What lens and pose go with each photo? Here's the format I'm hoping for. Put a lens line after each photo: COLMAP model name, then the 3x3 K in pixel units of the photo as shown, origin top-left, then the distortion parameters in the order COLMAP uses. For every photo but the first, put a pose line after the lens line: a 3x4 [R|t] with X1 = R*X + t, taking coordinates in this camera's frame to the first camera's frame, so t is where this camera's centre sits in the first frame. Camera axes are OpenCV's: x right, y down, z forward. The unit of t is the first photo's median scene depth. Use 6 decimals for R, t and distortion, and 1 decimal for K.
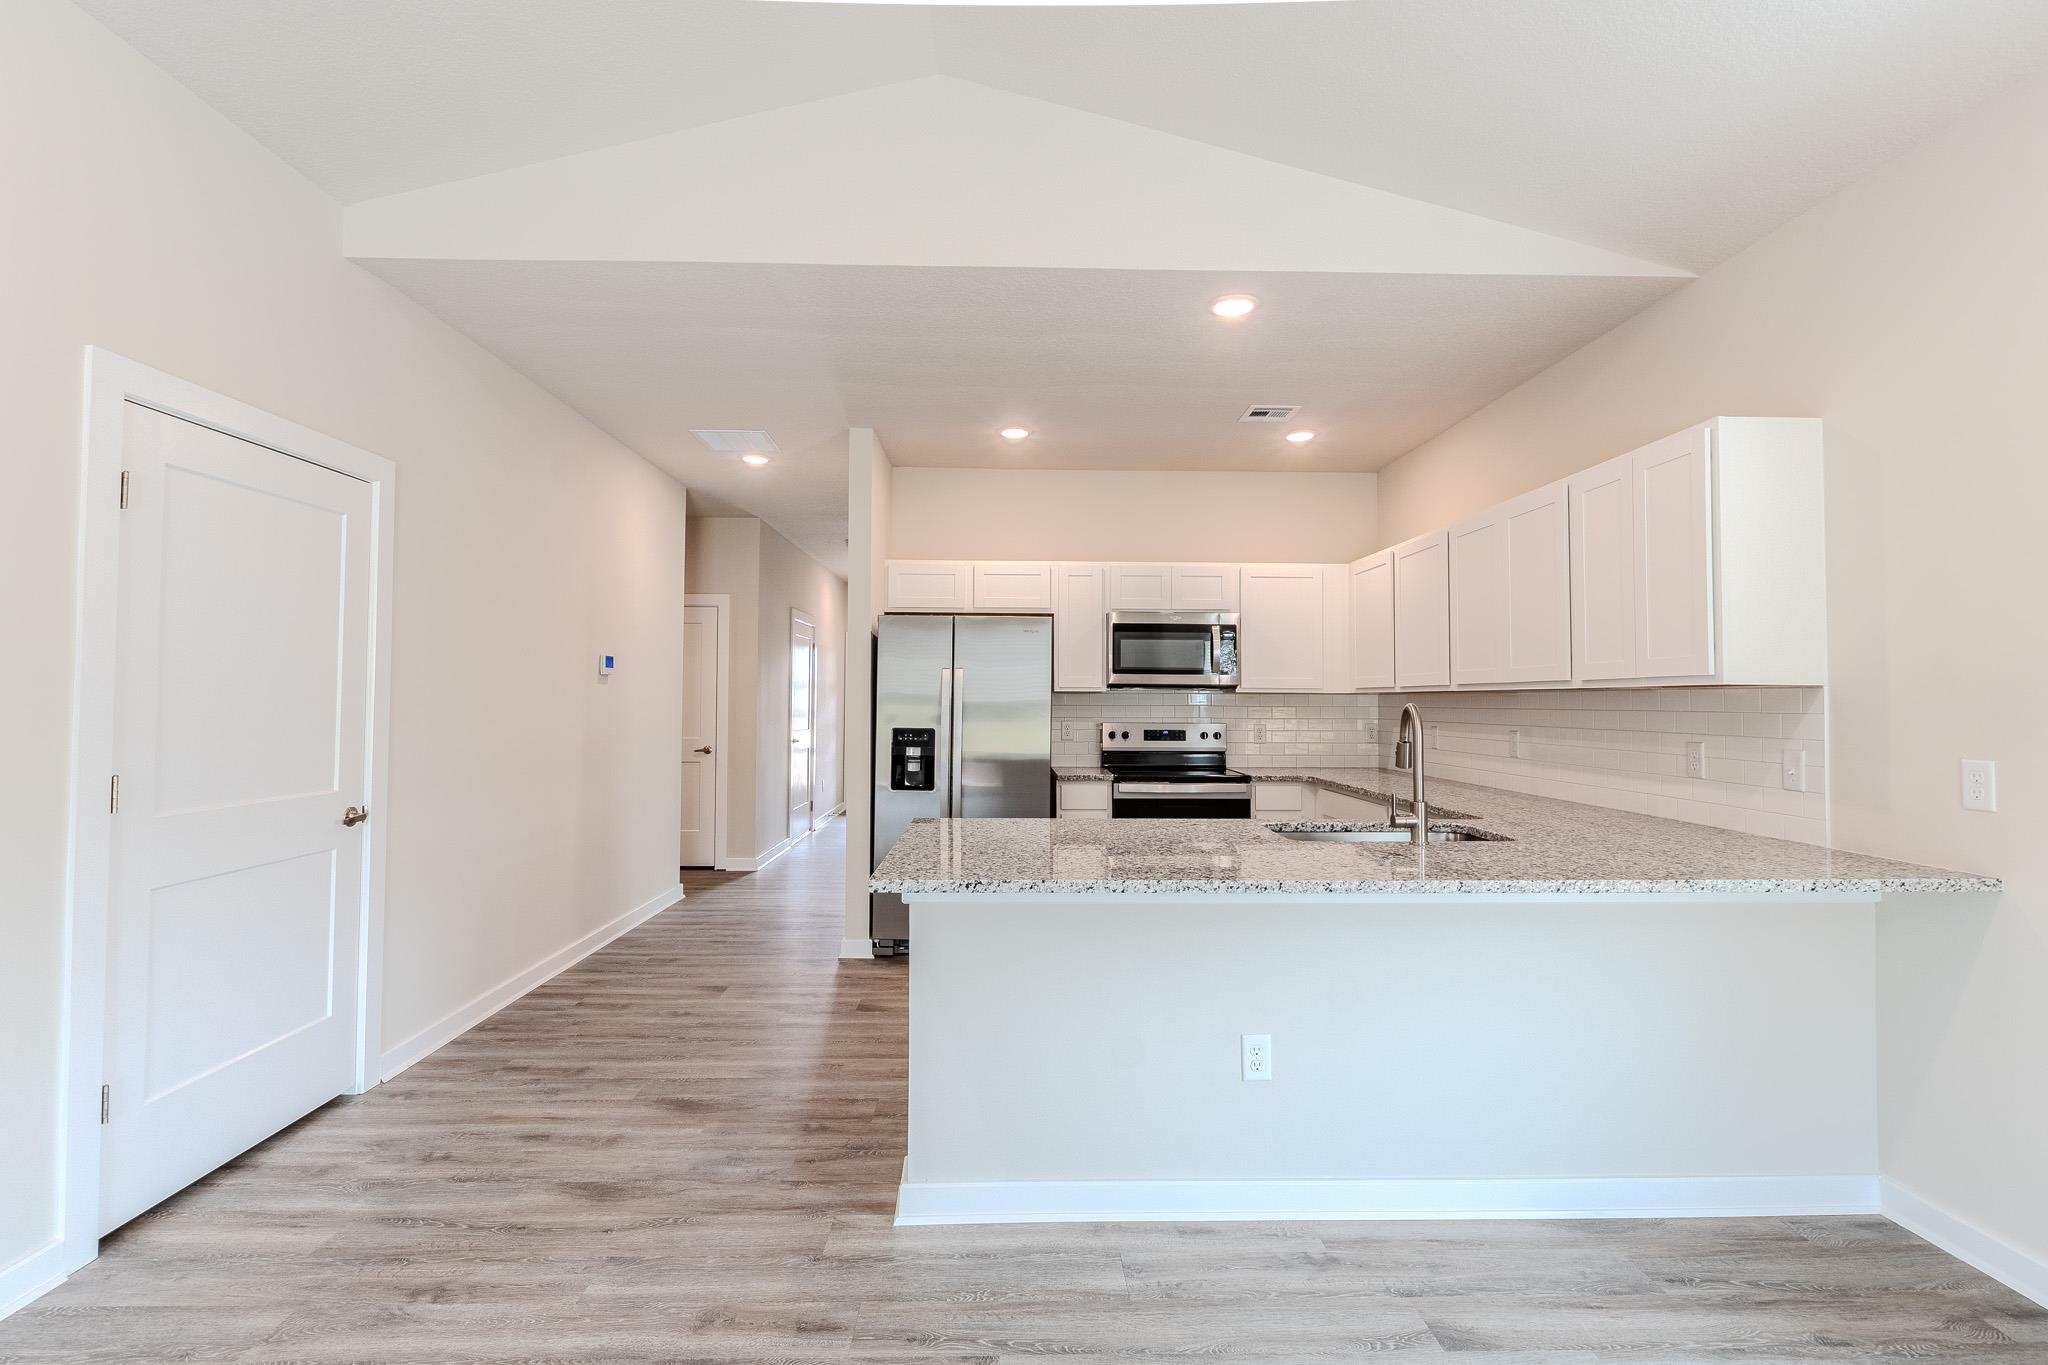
lens RADIAL K [[943.2, 0, 1028.7], [0, 943.2, 675.6], [0, 0, 1]] dist [-0.005785, -0.000254]
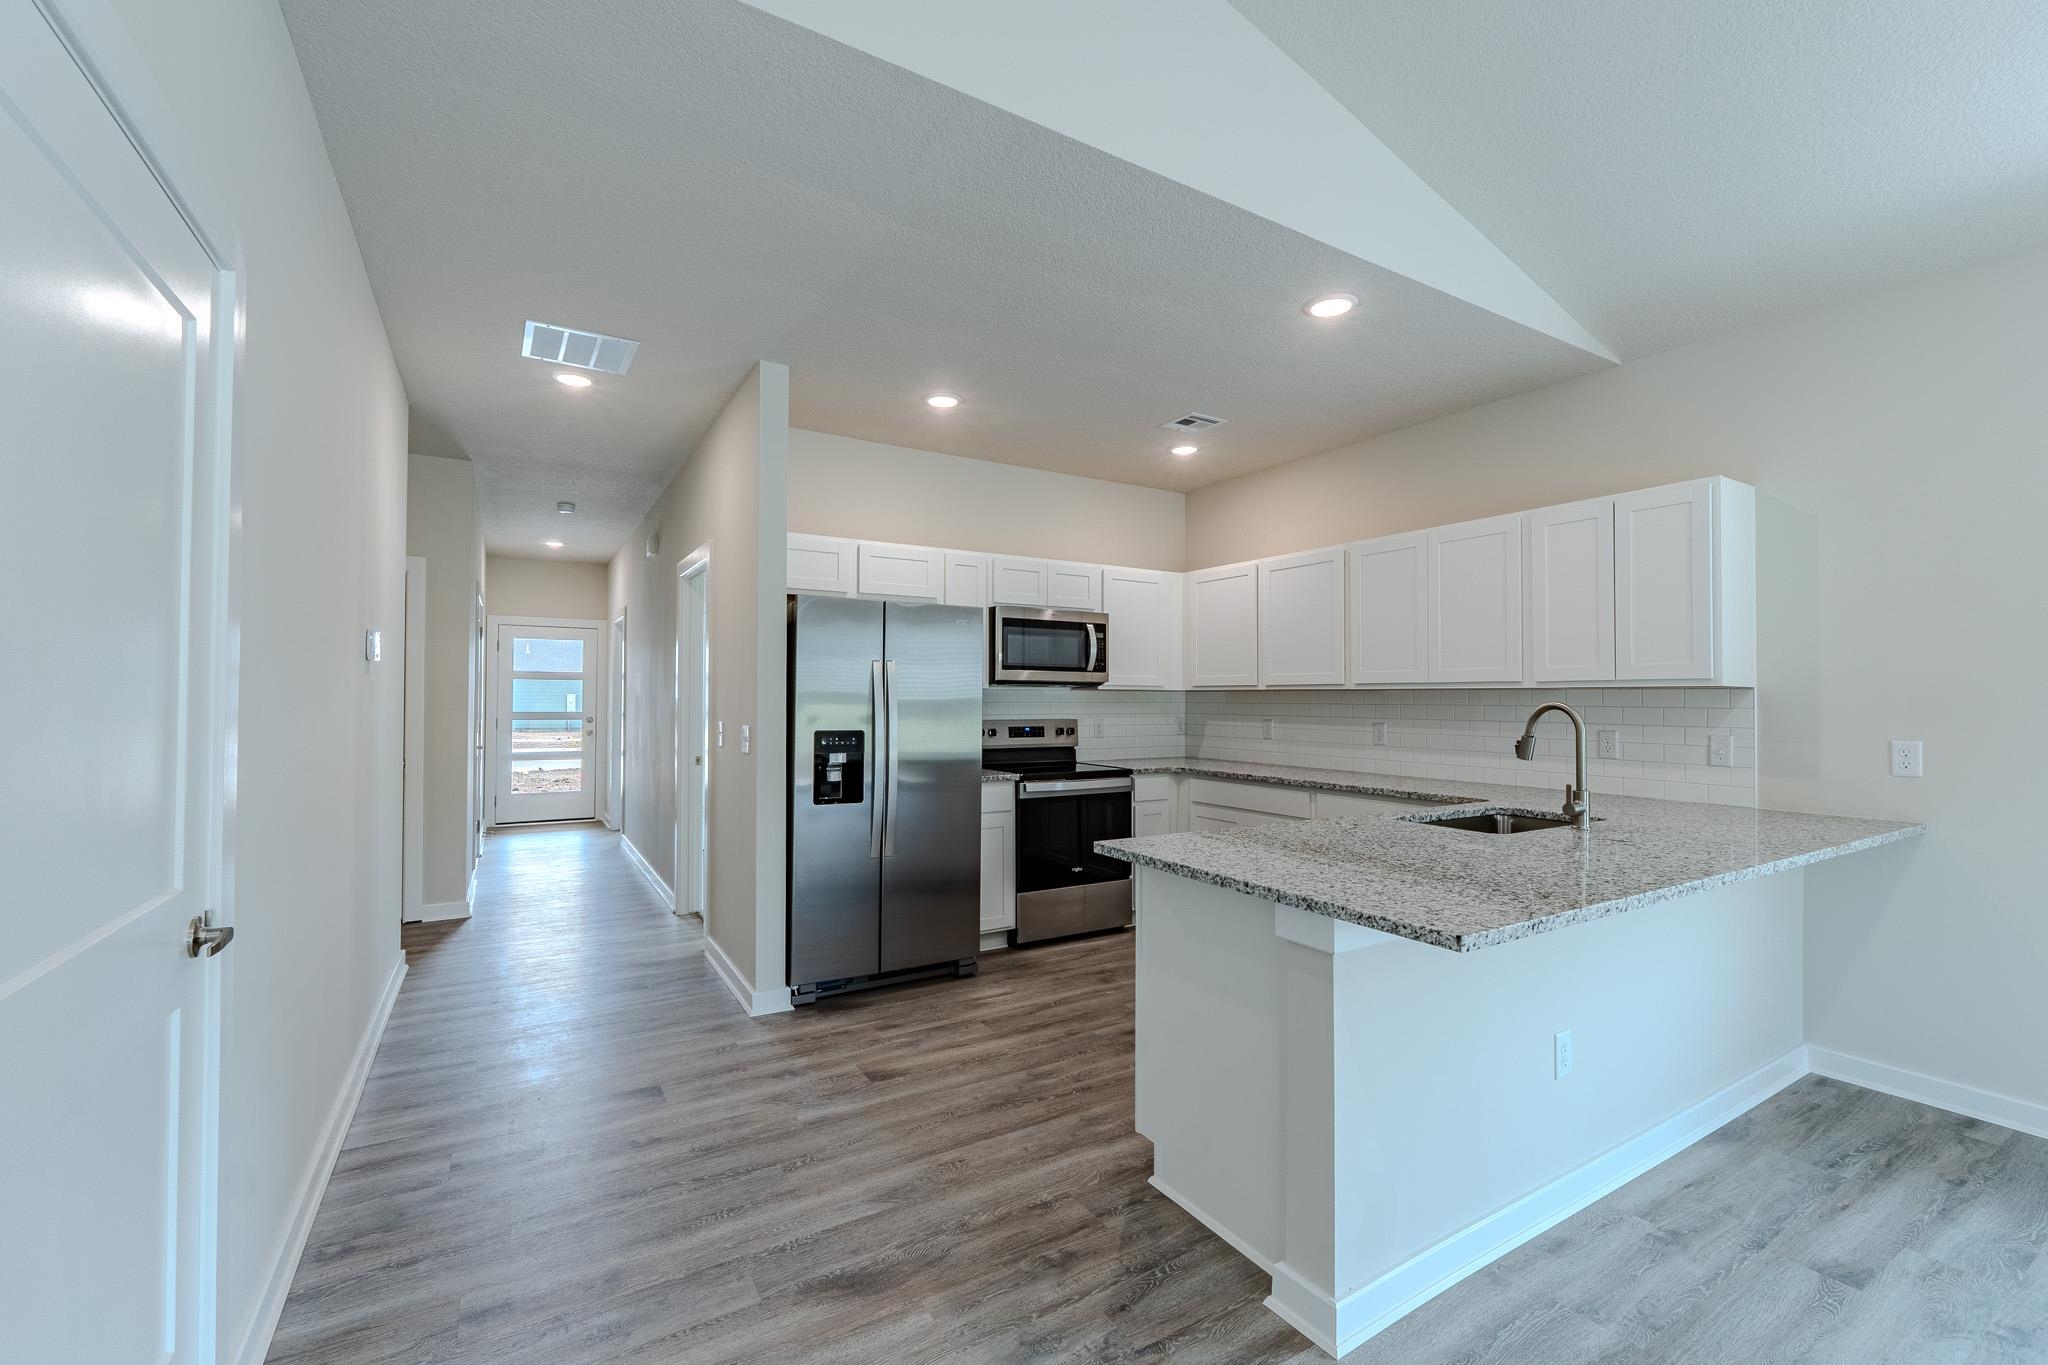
lens RADIAL K [[854.3, 0, 1030.6], [0, 854.3, 689.2], [0, 0, 1]] dist [-0.005479, -0.000144]
pose [[0.868391, 0.003443, 0.495867, -0.368813], [-0.013050, 0.999788, 0.015913, 0.004280], [-0.495708, -0.020290, 0.868252, 0.260717]]
